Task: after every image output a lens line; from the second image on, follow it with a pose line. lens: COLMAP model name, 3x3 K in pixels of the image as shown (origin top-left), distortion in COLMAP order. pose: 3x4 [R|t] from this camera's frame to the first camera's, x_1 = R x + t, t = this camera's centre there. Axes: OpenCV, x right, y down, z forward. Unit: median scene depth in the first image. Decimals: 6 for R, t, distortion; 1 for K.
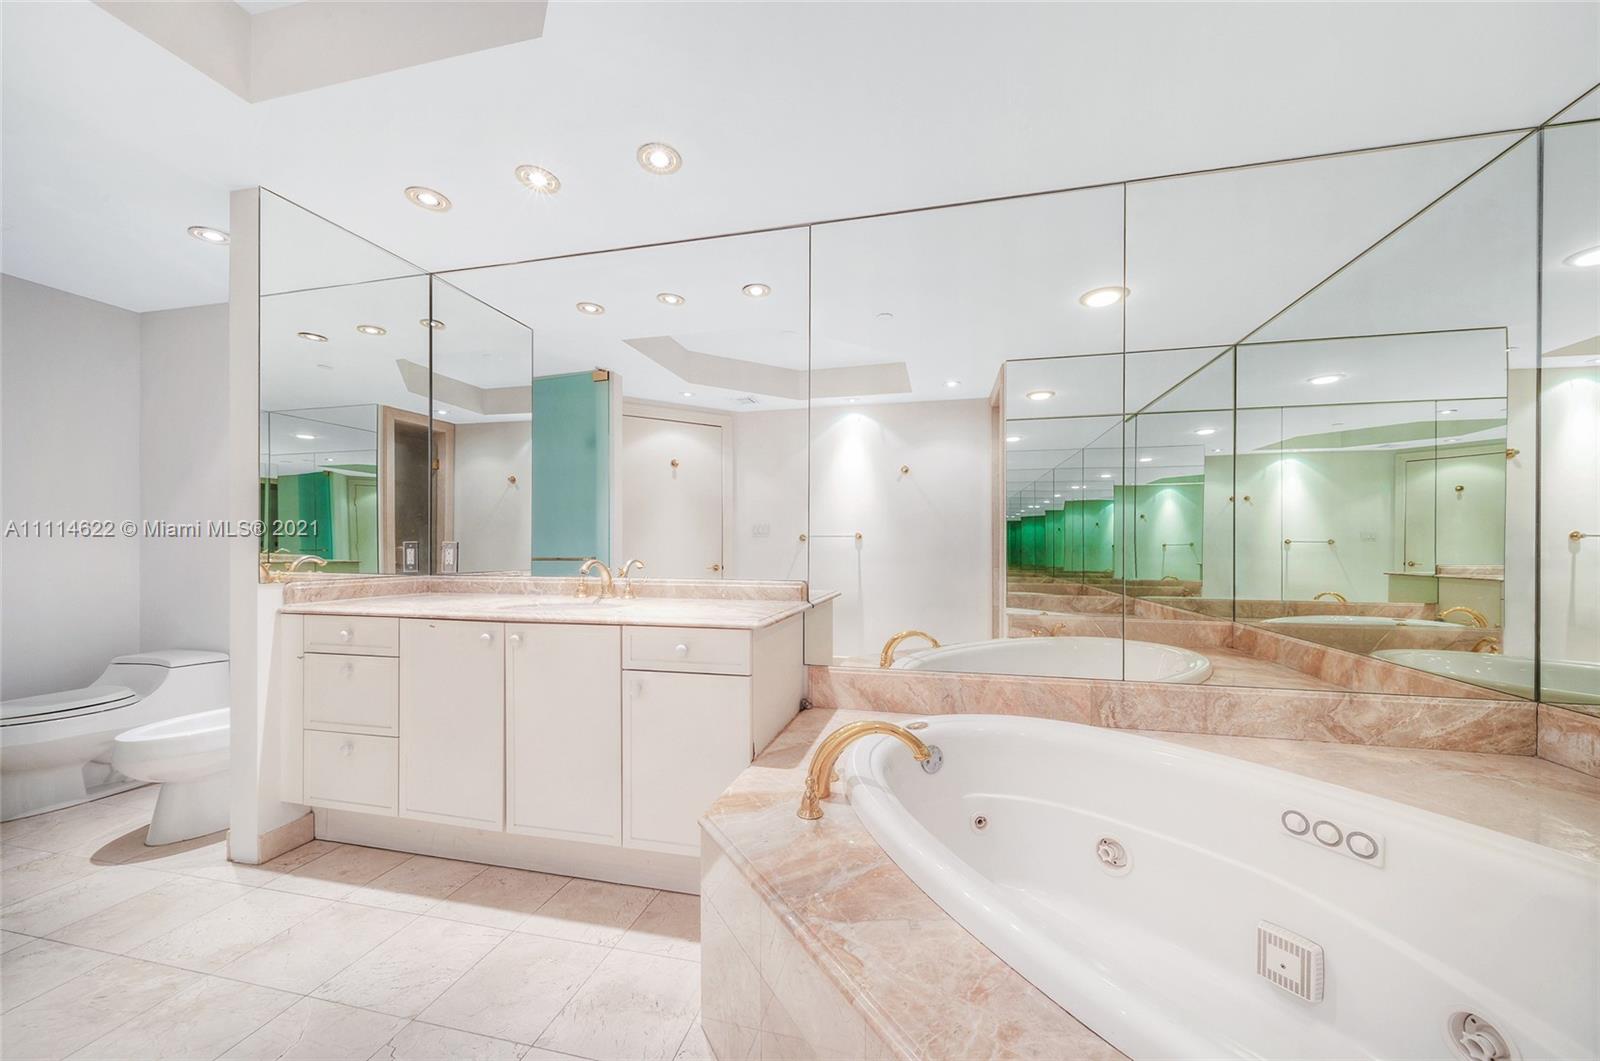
lens RADIAL K [[560.7, 0, 820.5], [0, 560.7, 551.8], [0, 0, 1]] dist [-0.001350, -0.000341]
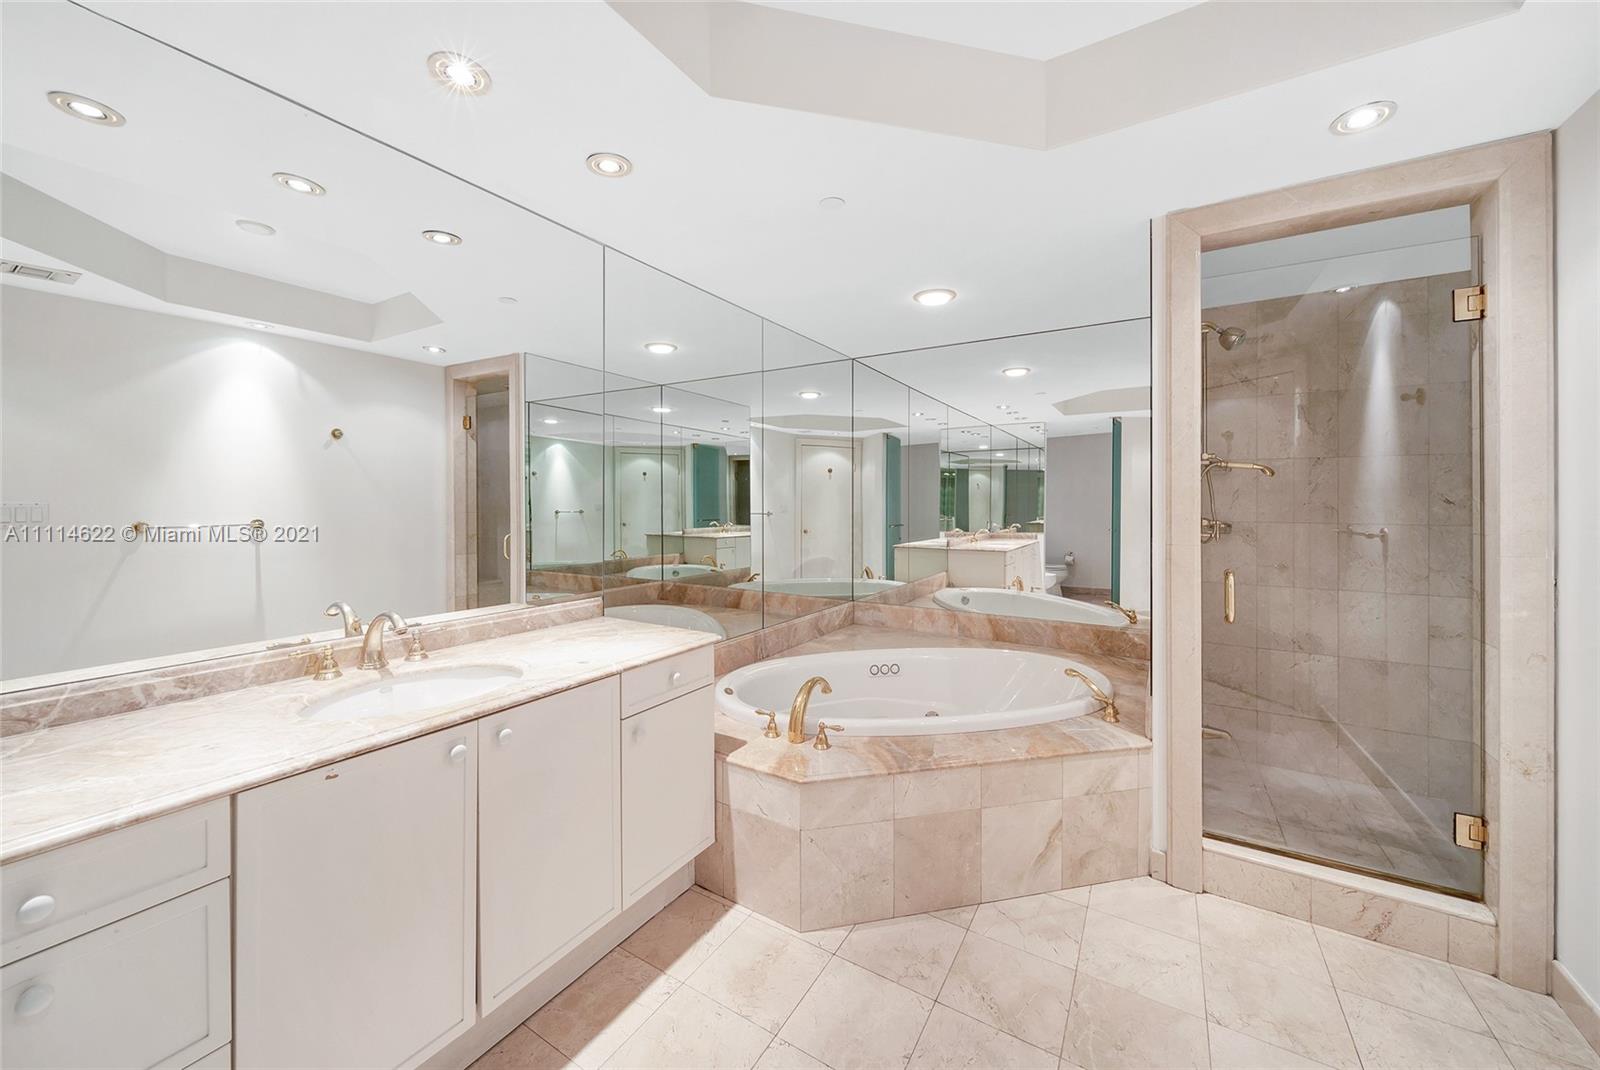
lens RADIAL K [[589.4, 0, 804.4], [0, 589.4, 505.8], [0, 0, 1]] dist [-0.001169, -0.000108]
pose [[0.319394, -0.003098, 0.947617, -1.009523], [0.000746, 0.999995, 0.003018, -0.124804], [-0.947622, -0.000257, 0.319395, 0.347339]]
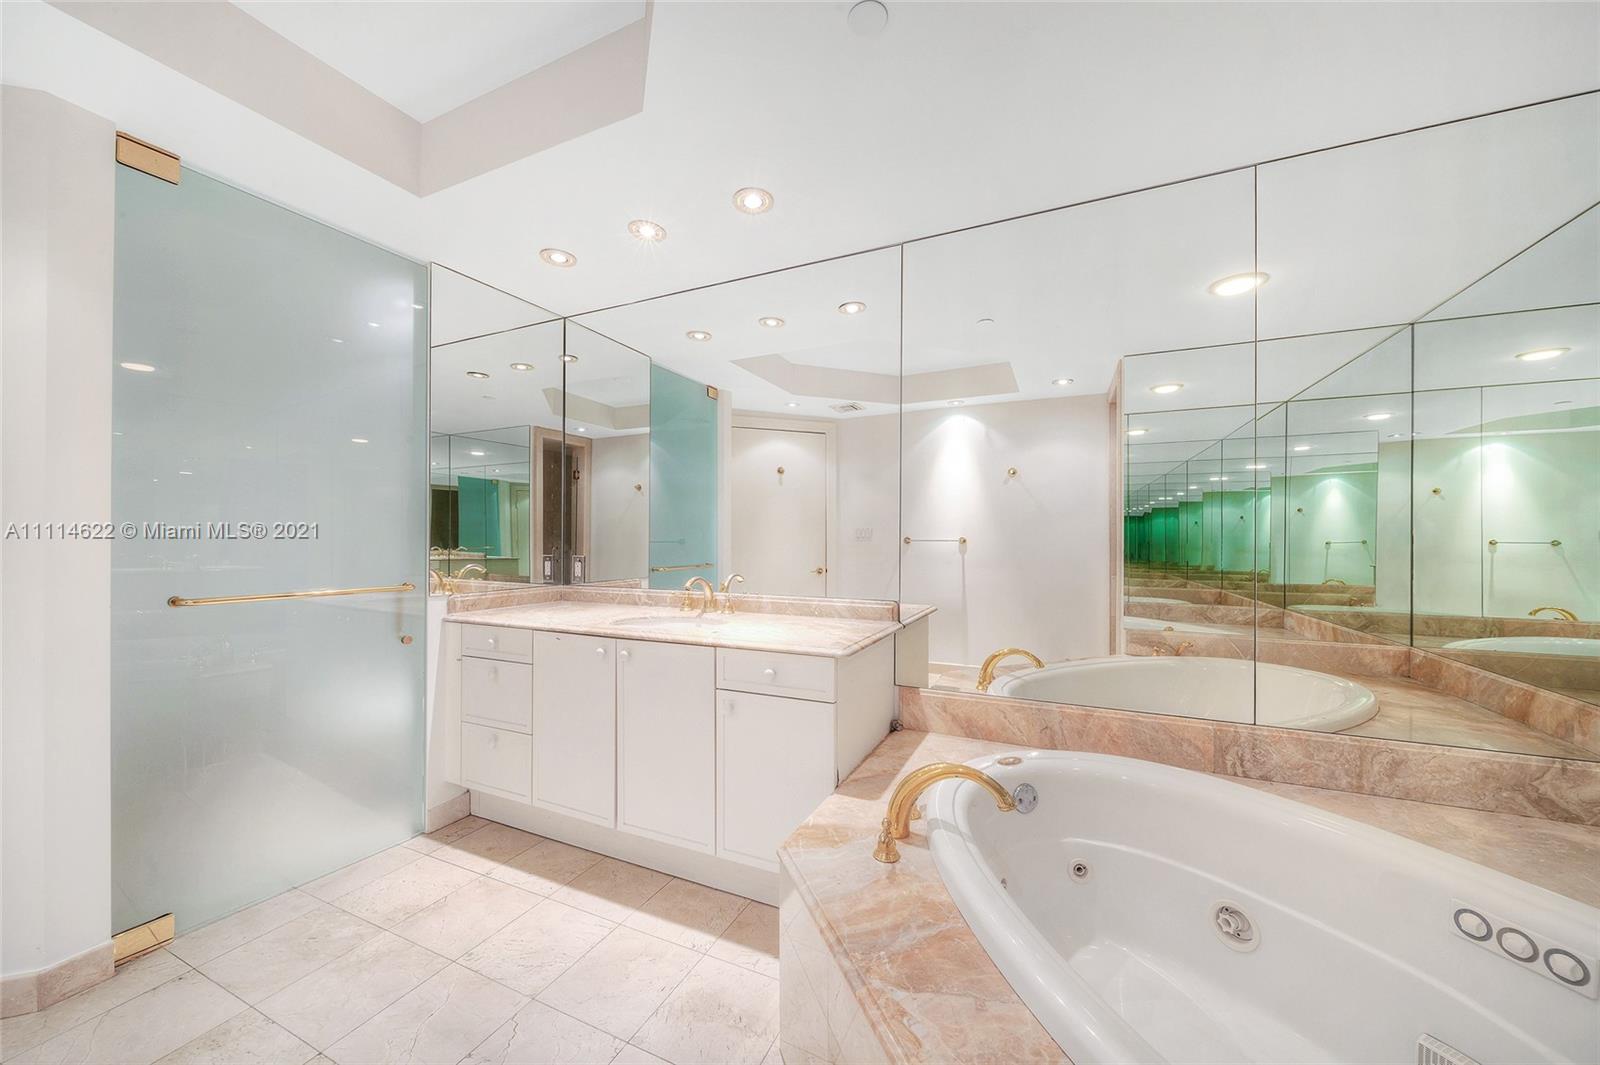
lens RADIAL K [[555.3, 0, 823.3], [0, 555.3, 542.0], [0, 0, 1]] dist [-0.007185, -0.000501]
pose [[0.981348, 0.002220, -0.192229, 0.037841], [-0.002825, 0.999992, -0.002876, -0.054287], [0.192221, 0.003365, 0.981346, 0.010436]]
